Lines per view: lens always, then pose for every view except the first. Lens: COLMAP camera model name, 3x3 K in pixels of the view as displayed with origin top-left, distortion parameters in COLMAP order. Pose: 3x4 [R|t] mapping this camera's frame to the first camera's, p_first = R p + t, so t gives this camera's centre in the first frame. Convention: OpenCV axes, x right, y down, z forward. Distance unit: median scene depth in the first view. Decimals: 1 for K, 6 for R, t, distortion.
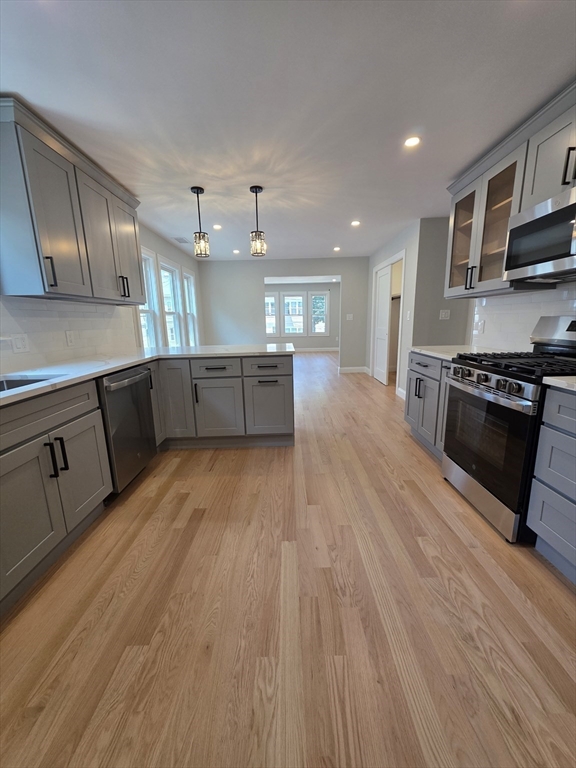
lens RADIAL K [[307.2, 0, 290.8], [0, 307.2, 384.4], [0, 0, 1]] dist [0.002463, 0.000410]
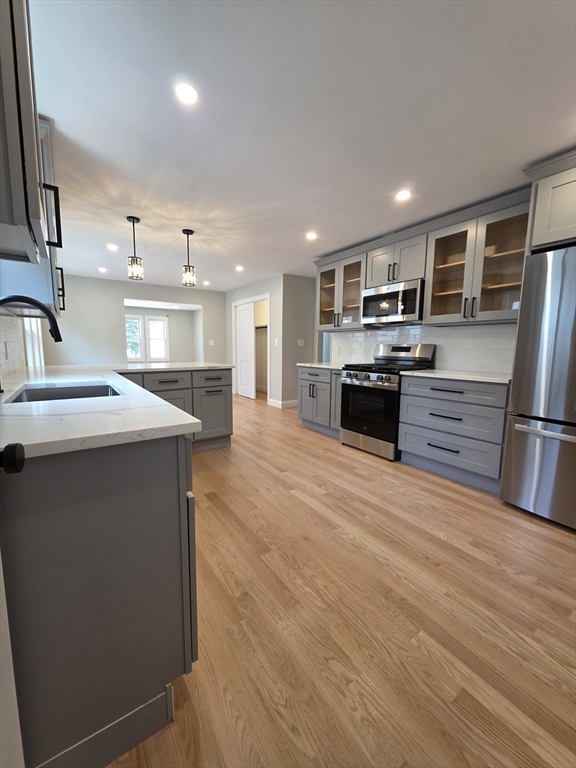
lens RADIAL K [[307.2, 0, 290.8], [0, 307.2, 384.4], [0, 0, 1]] dist [0.002463, 0.000410]
pose [[0.820446, -0.039549, 0.570355, -0.586630], [0.092050, 0.993727, -0.063507, 0.077361], [-0.564266, 0.104605, 0.818940, -0.165504]]
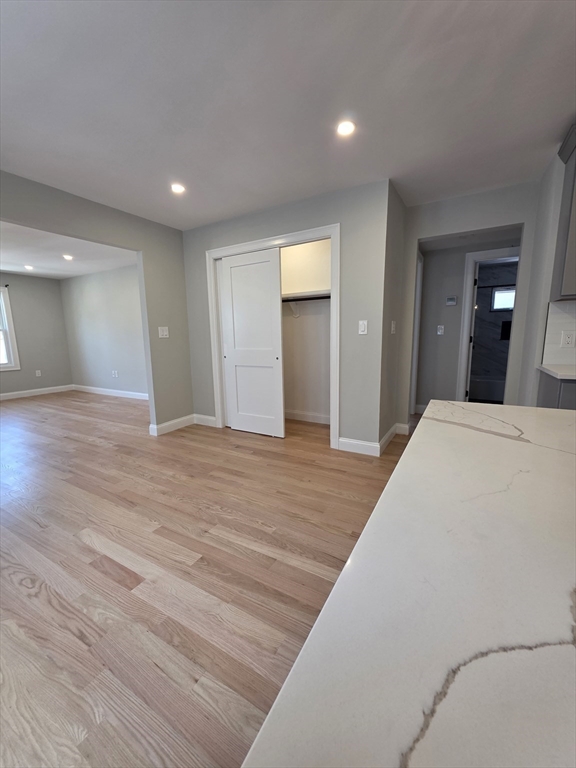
lens RADIAL K [[302.3, 0, 288.0], [0, 302.3, 384.0], [0, 0, 1]] dist [0.000104, 0.000079]
pose [[0.502493, -0.128224, 0.855020, -0.472476], [0.186323, 0.981764, 0.037730, -0.289865], [-0.844266, 0.140350, 0.517221, 1.481075]]
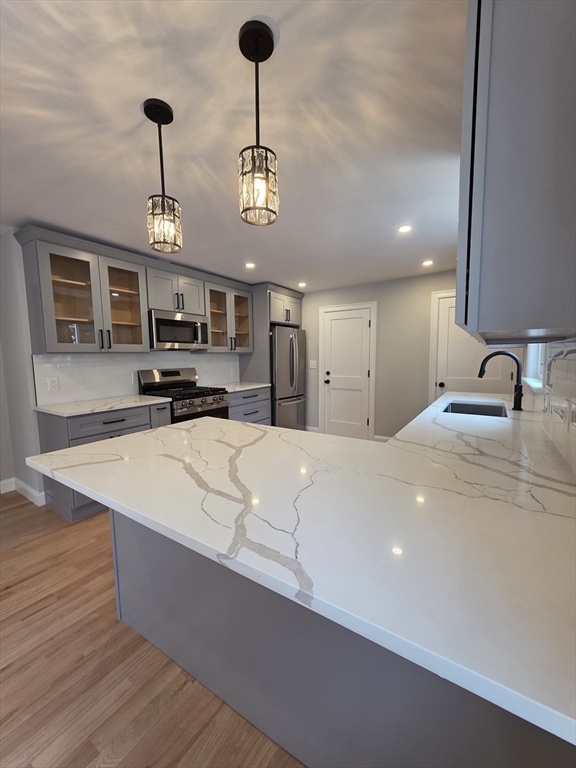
lens RADIAL K [[307.2, 0, 290.8], [0, 307.2, 384.4], [0, 0, 1]] dist [0.002463, 0.000410]
pose [[-0.829814, -0.027548, 0.557360, -0.659424], [0.139210, 0.956985, 0.254560, -0.397949], [-0.540398, 0.288827, -0.790284, 1.655495]]
